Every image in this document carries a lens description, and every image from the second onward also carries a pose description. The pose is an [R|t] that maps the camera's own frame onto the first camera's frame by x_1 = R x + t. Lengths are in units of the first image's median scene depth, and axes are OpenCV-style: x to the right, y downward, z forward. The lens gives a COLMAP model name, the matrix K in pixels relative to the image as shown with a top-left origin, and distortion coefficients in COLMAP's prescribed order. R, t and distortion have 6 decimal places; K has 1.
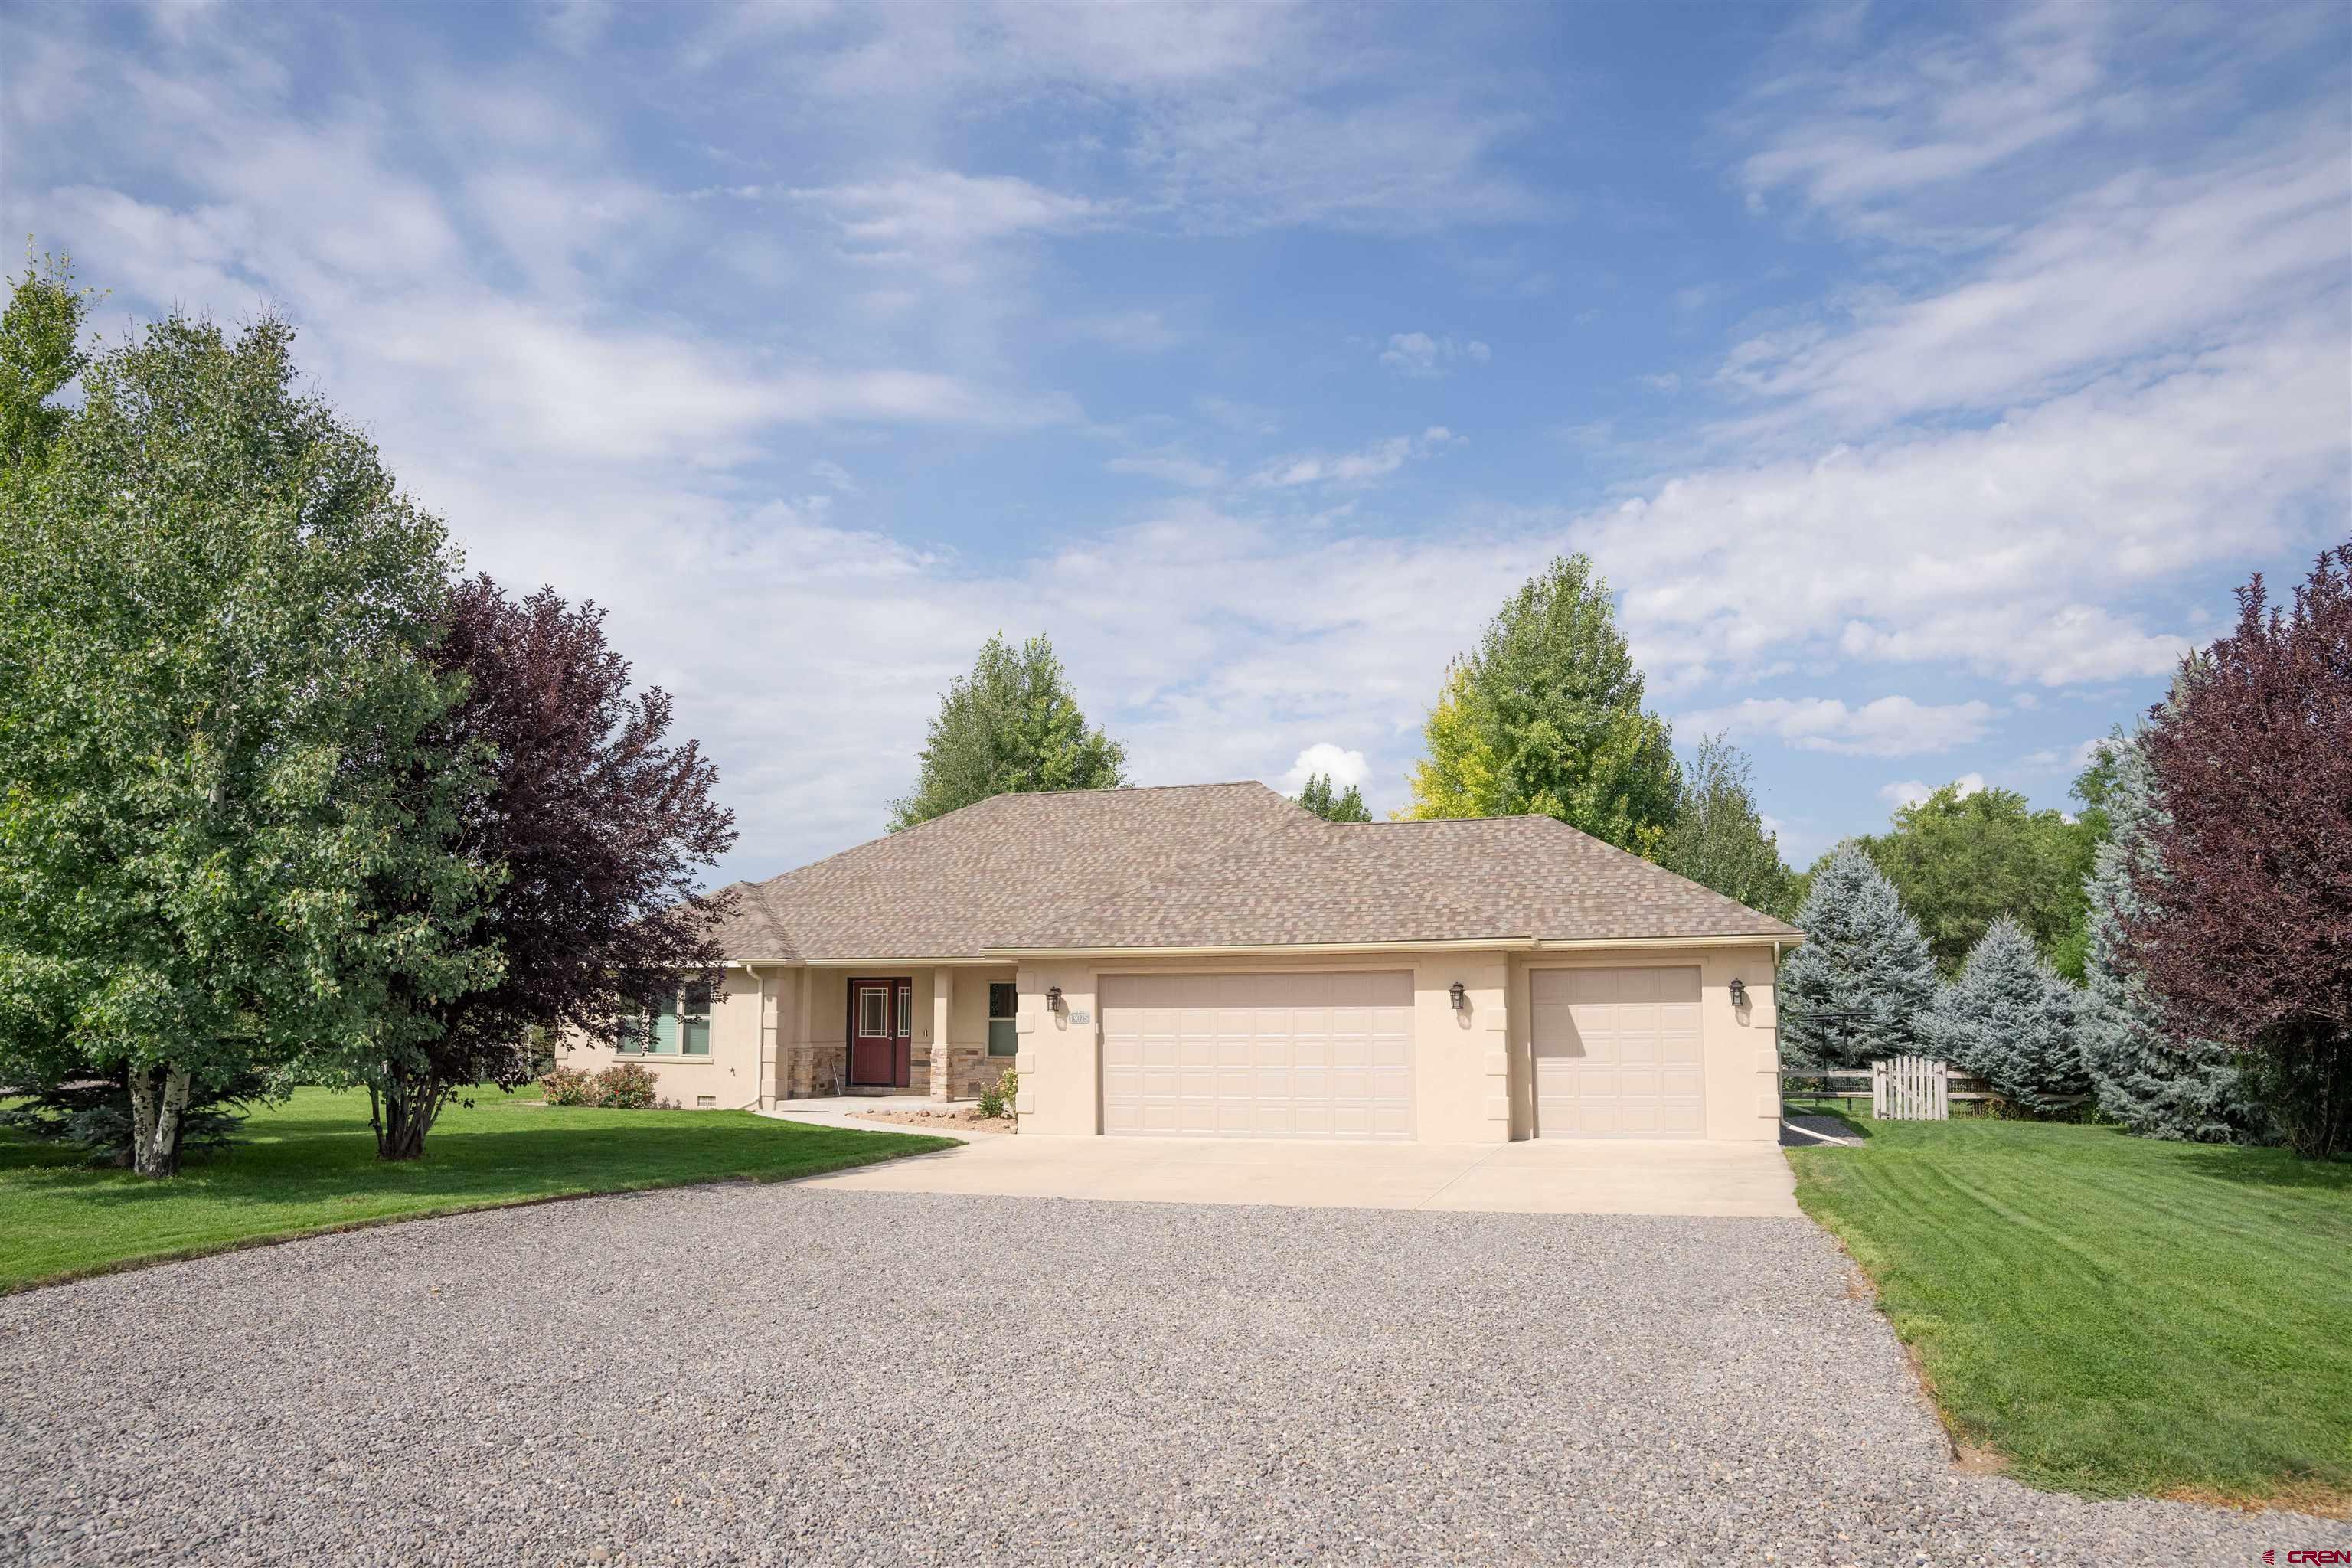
lens RADIAL K [[1634.7, 0, 1182.2], [0, 1634.7, 799.9], [0, 0, 1]] dist [-0.076984, 0.010393]
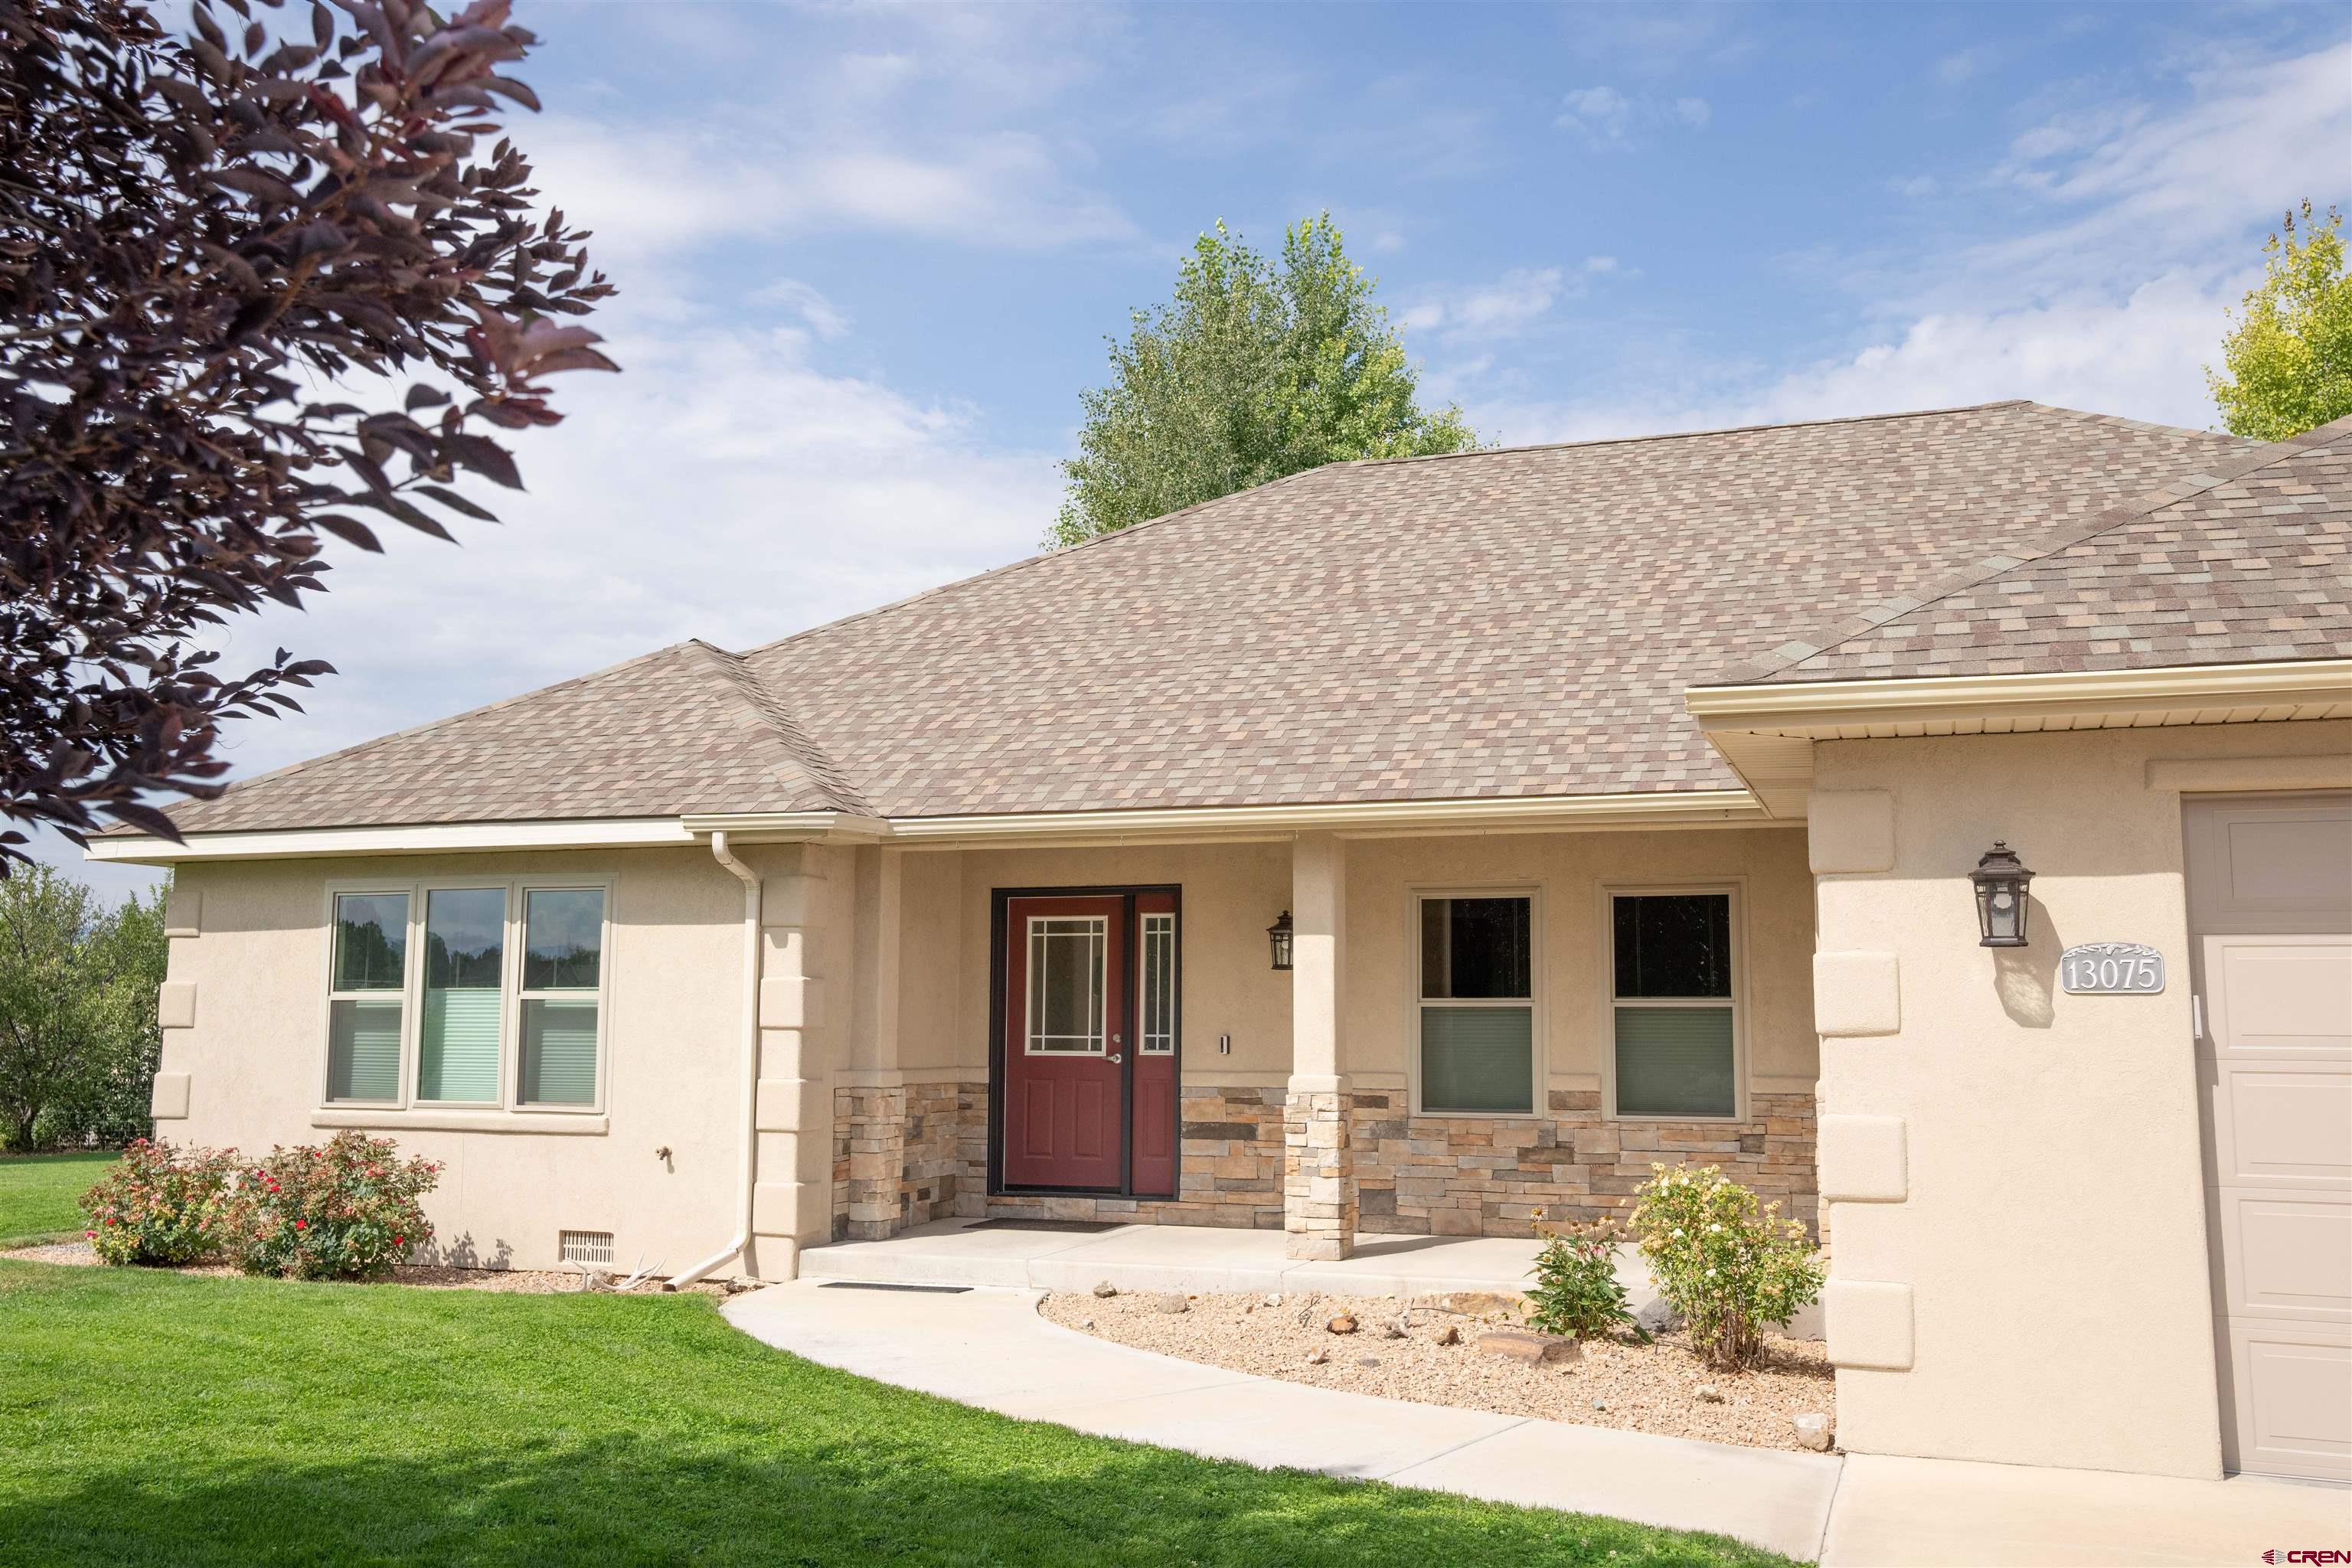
lens RADIAL K [[2075.5, 0, 1196.2], [0, 2075.5, 768.2], [0, 0, 1]] dist [0.012626, 0.002816]
pose [[0.999817, 0.004488, -0.018586, -0.154910], [-0.004442, 0.999987, 0.002546, 0.082820], [0.018597, -0.002463, 0.999824, 0.554711]]
